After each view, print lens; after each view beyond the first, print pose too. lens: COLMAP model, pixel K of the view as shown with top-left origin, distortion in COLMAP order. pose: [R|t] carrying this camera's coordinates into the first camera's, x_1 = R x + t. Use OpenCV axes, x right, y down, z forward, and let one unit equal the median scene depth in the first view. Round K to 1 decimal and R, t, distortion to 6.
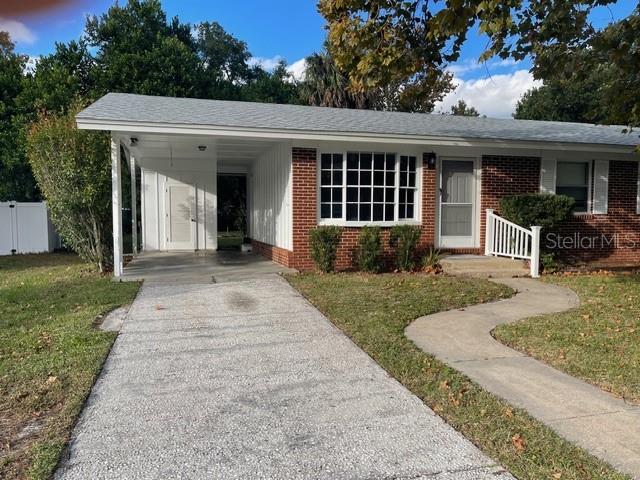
lens RADIAL K [[488.1, 0, 319.4], [0, 488.1, 242.4], [0, 0, 1]] dist [0.069191, -0.086537]
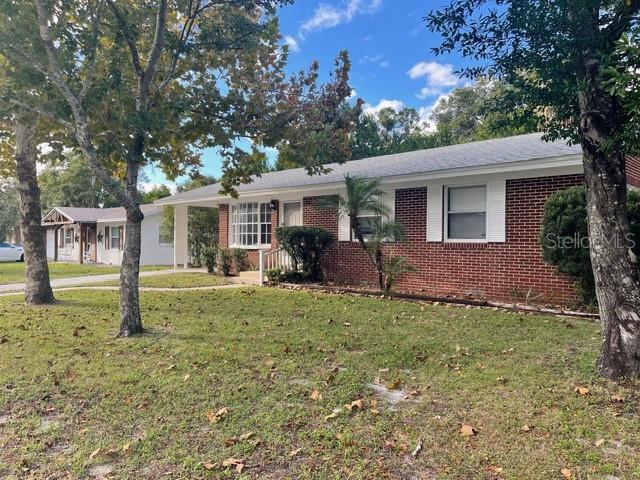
lens RADIAL K [[488.1, 0, 326.7], [0, 488.1, 245.5], [0, 0, 1]] dist [0.069191, -0.086537]
pose [[0.495071, 0.009544, -0.868800, 1.601217], [-0.059309, 0.997979, -0.022833, -0.020028], [0.866826, 0.062831, 0.494637, 0.426090]]
